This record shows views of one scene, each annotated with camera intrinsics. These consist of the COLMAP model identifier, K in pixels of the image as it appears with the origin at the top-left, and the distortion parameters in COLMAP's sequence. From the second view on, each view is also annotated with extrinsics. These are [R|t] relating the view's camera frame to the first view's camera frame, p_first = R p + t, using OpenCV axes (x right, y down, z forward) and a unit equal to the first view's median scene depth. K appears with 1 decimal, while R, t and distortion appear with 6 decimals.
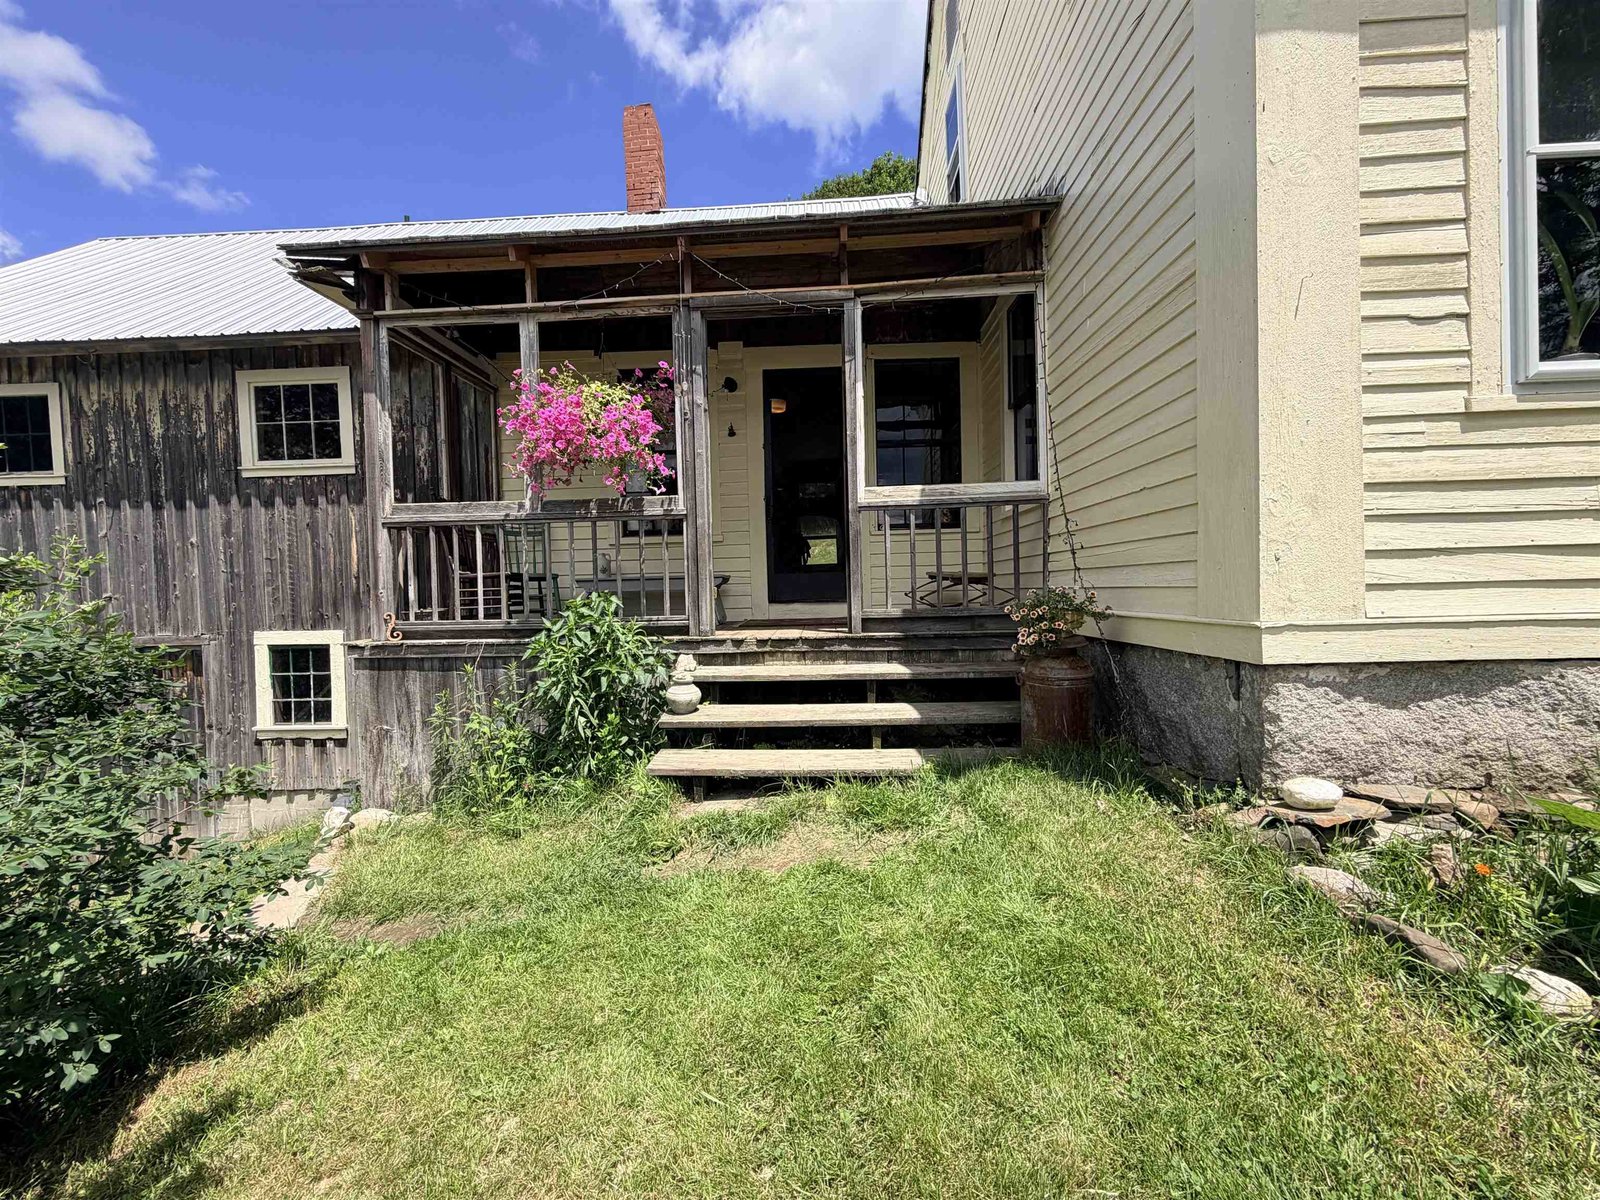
lens RADIAL K [[641.9, 0, 800.0], [0, 641.9, 600.0], [0, 0, 1]] dist [-0.001074, -0.000368]
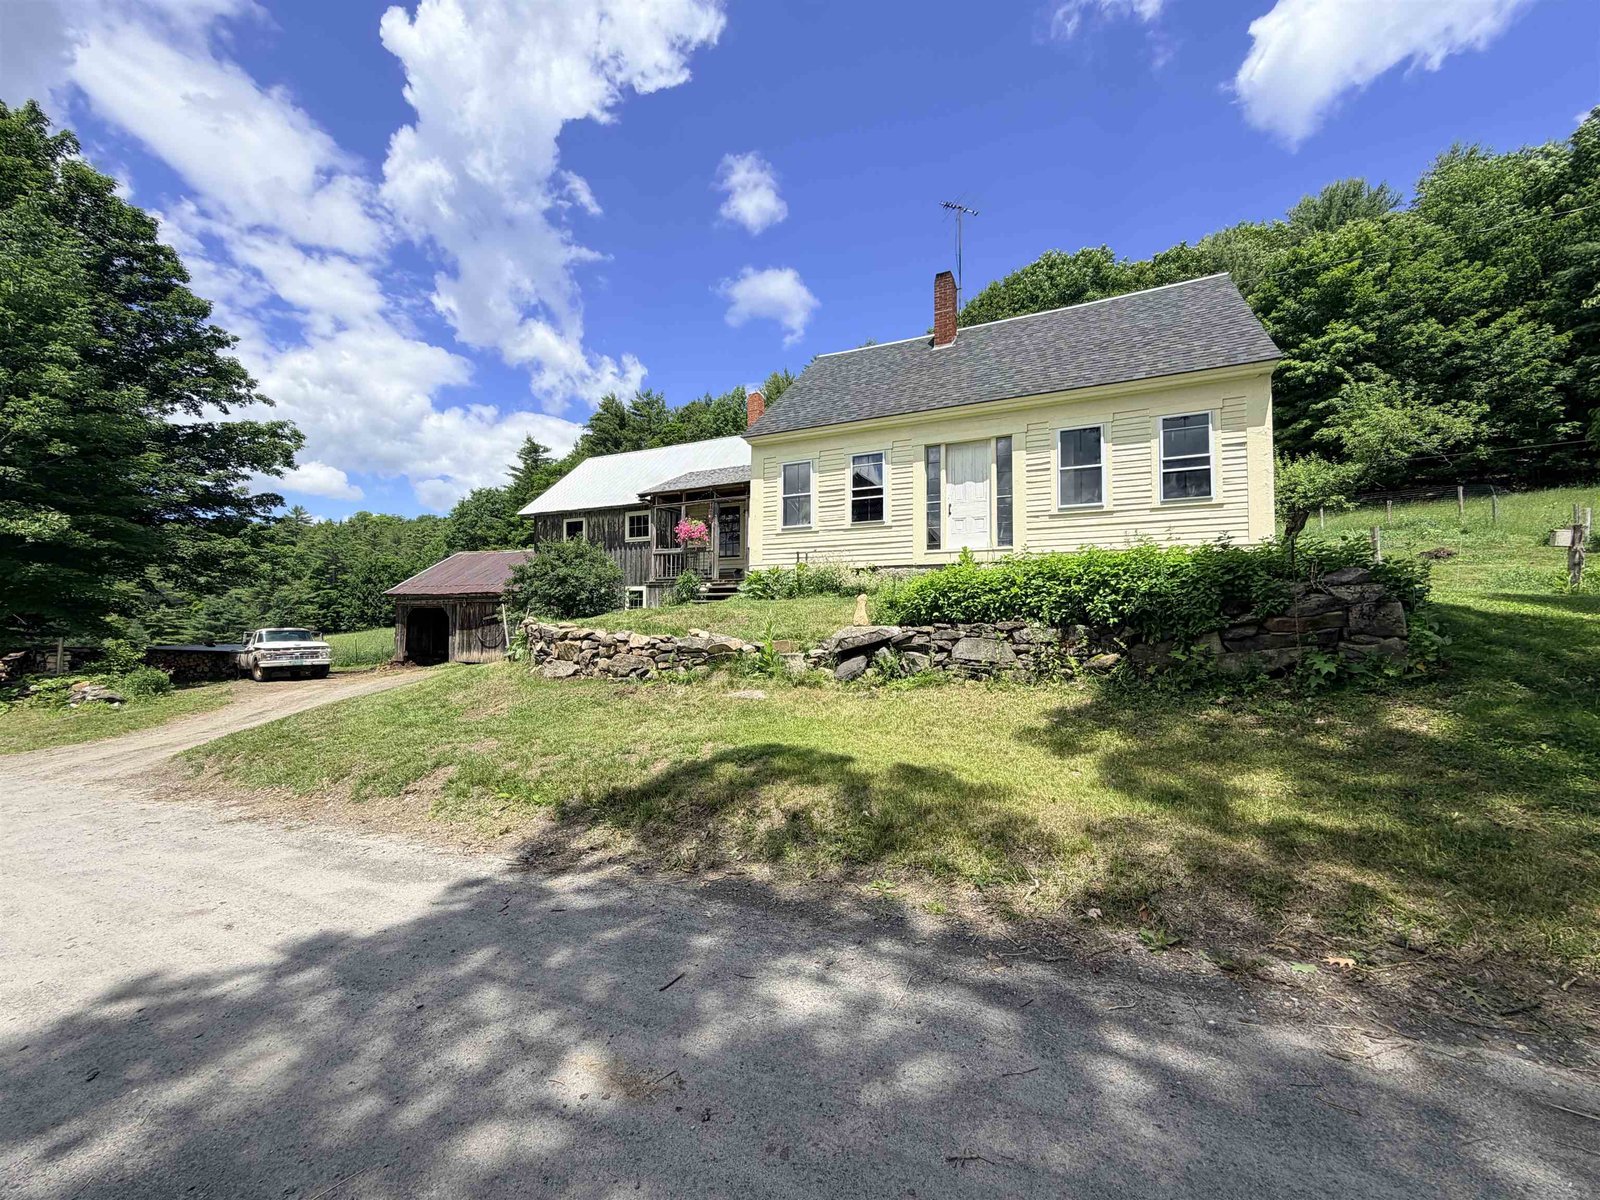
lens RADIAL K [[641.9, 0, 800.0], [0, 641.9, 600.0], [0, 0, 1]] dist [-0.001074, -0.000368]
pose [[0.915770, 0.014149, -0.401454, 1.517168], [-0.039547, 0.997700, -0.055047, 0.298748], [0.399752, 0.066287, 0.914223, -1.928503]]
